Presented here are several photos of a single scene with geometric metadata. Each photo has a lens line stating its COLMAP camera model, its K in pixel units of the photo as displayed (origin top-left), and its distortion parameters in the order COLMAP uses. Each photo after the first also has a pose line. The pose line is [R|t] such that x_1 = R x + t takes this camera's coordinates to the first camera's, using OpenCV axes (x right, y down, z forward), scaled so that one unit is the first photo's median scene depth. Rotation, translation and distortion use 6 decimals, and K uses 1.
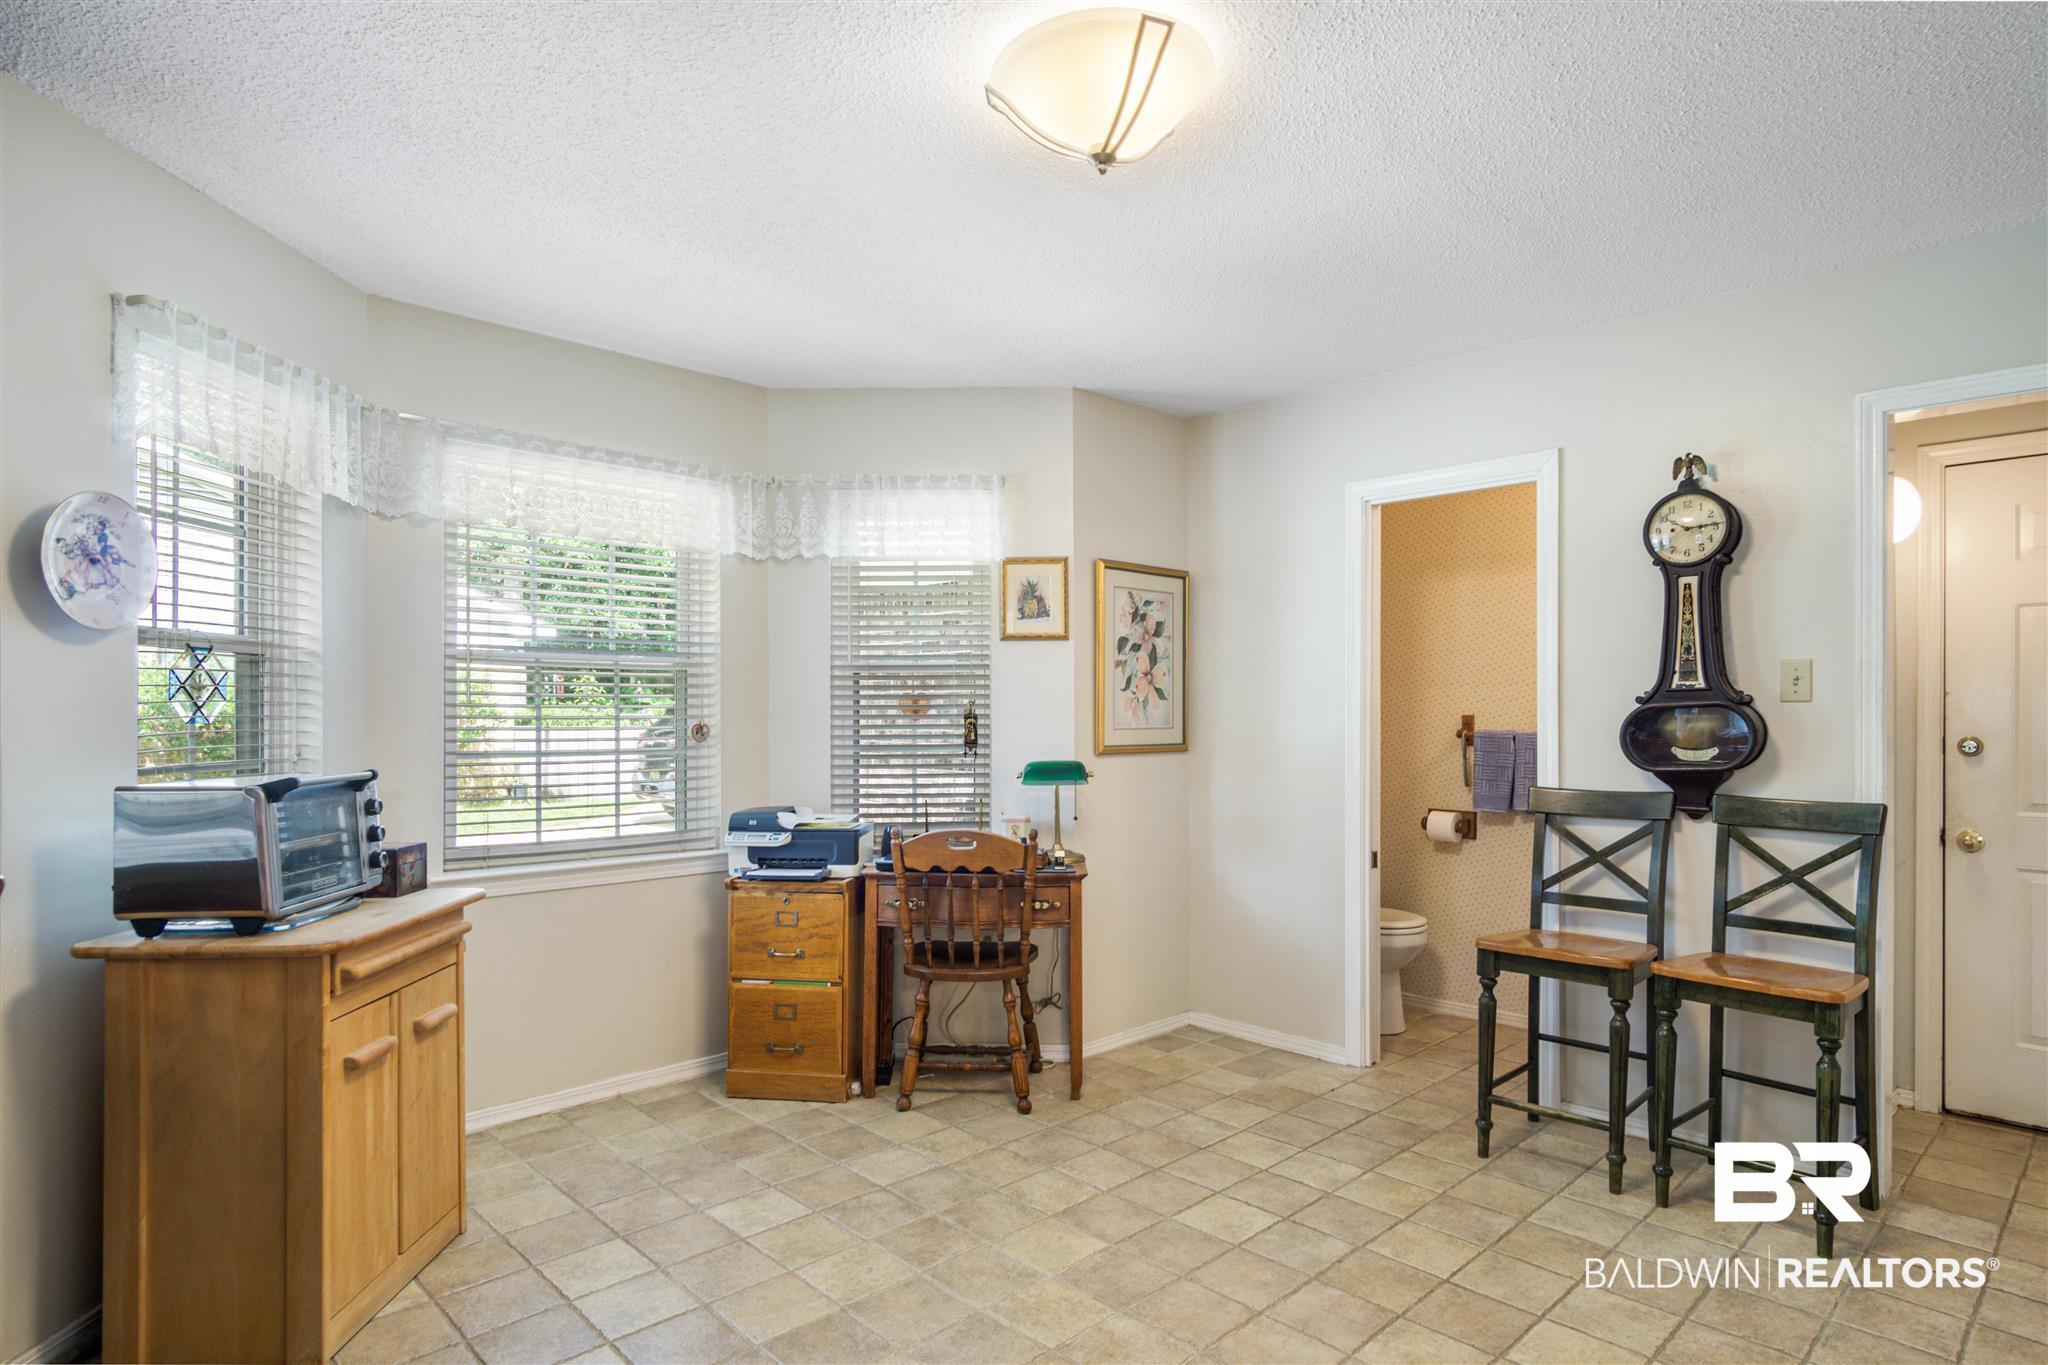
lens RADIAL K [[1105.1, 0, 1021.0], [0, 1105.1, 718.1], [0, 0, 1]] dist [-0.008976, 0.006600]
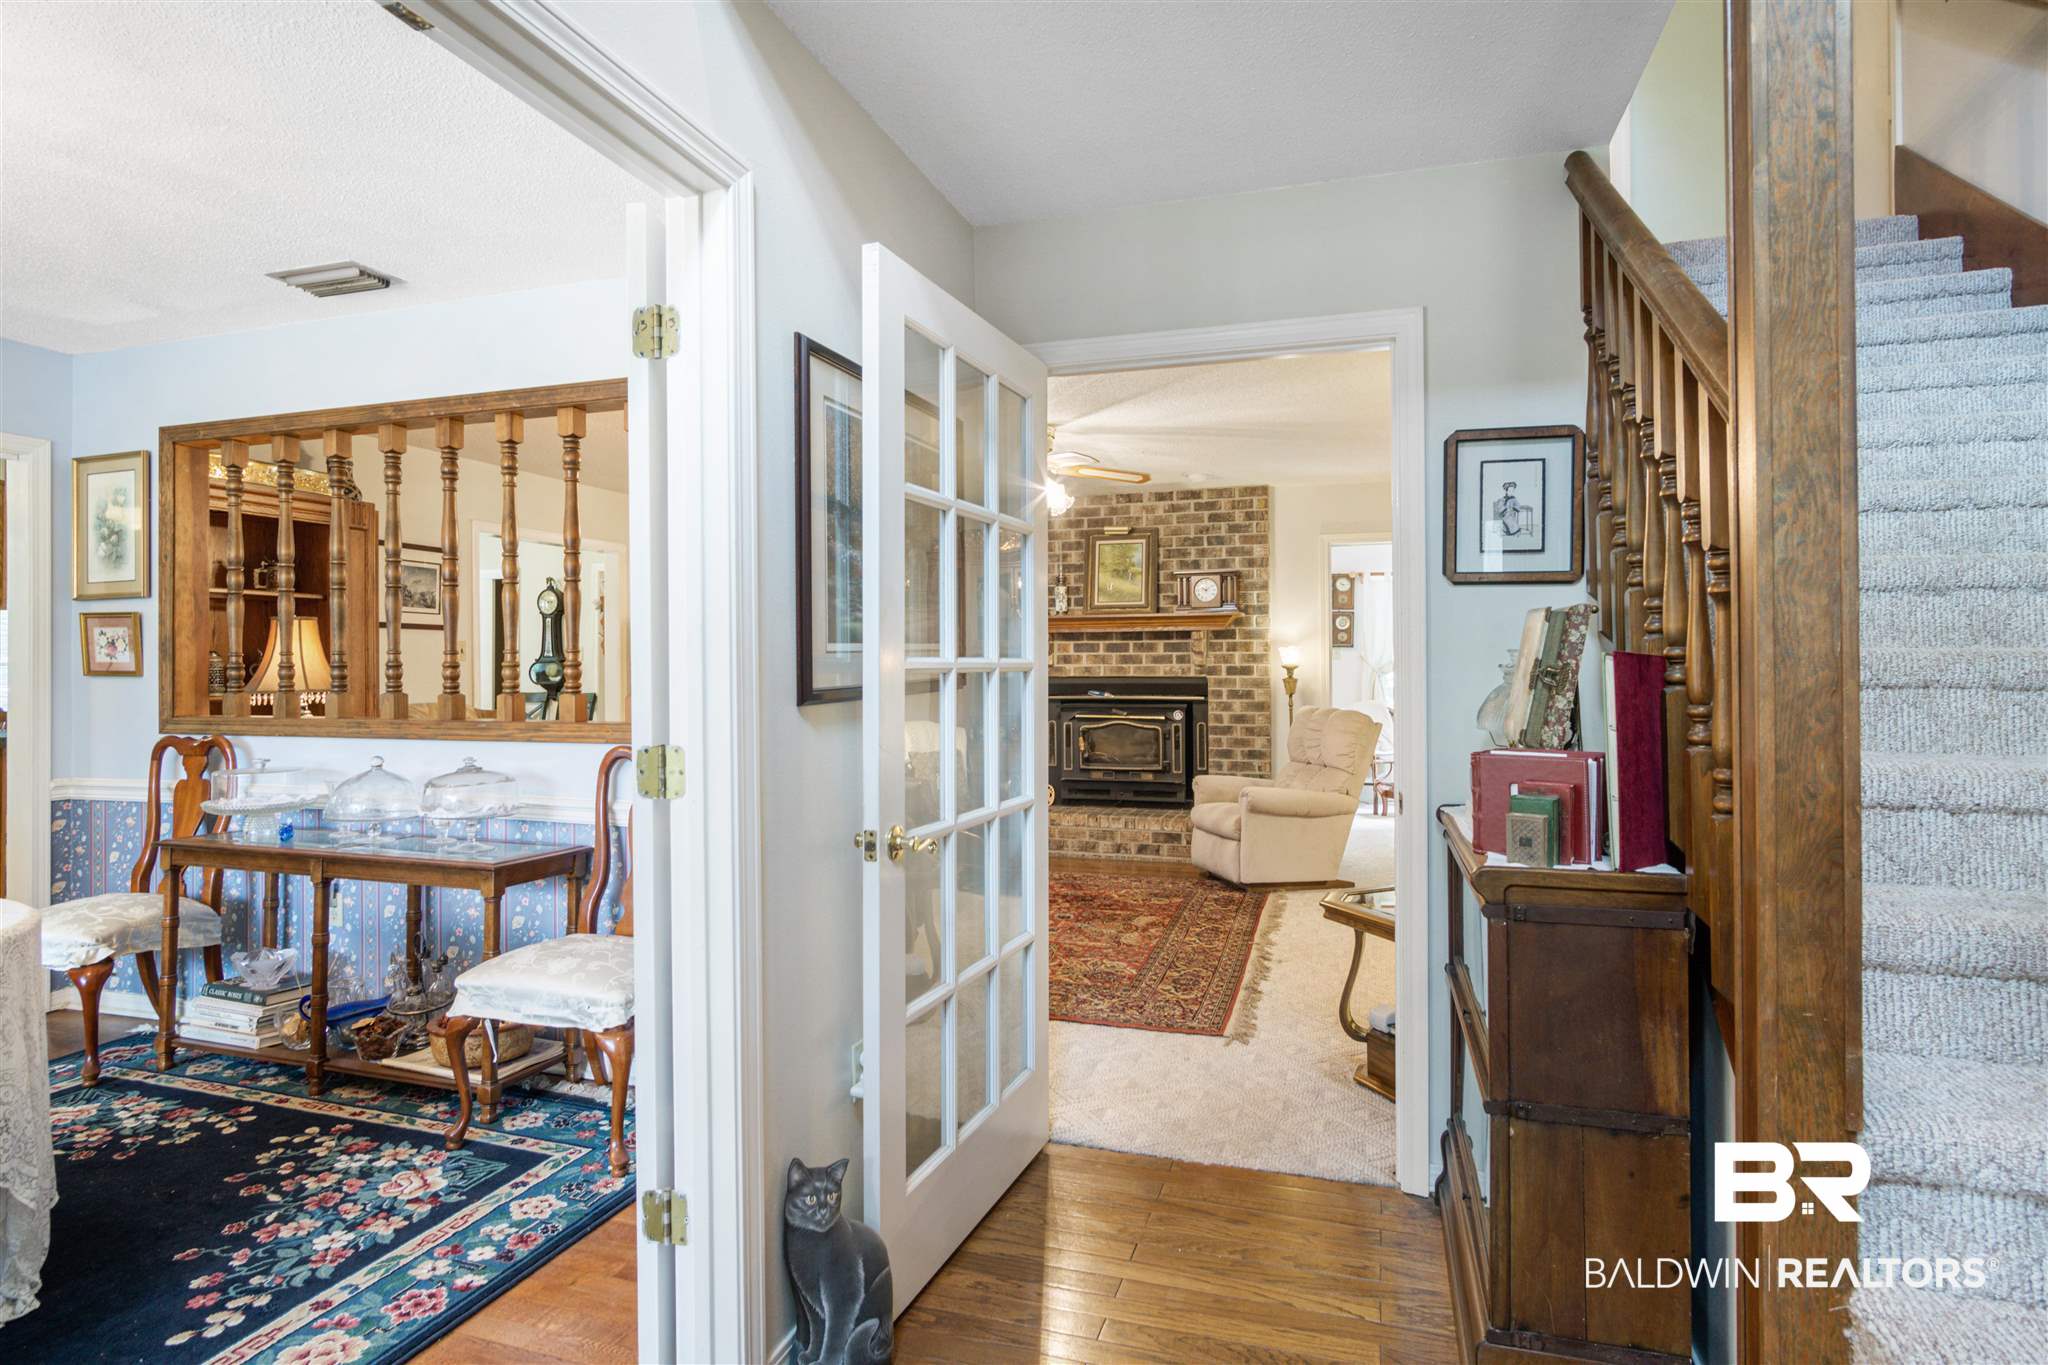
lens RADIAL K [[1105.1, 0, 1001.9], [0, 1105.1, 661.6], [0, 0, 1]] dist [-0.008976, 0.006600]
pose [[0.891965, -0.003435, 0.452092, 0.340437], [0.006607, 0.999963, -0.005437, 0.010459], [-0.452056, 0.007837, 0.891955, -2.116800]]
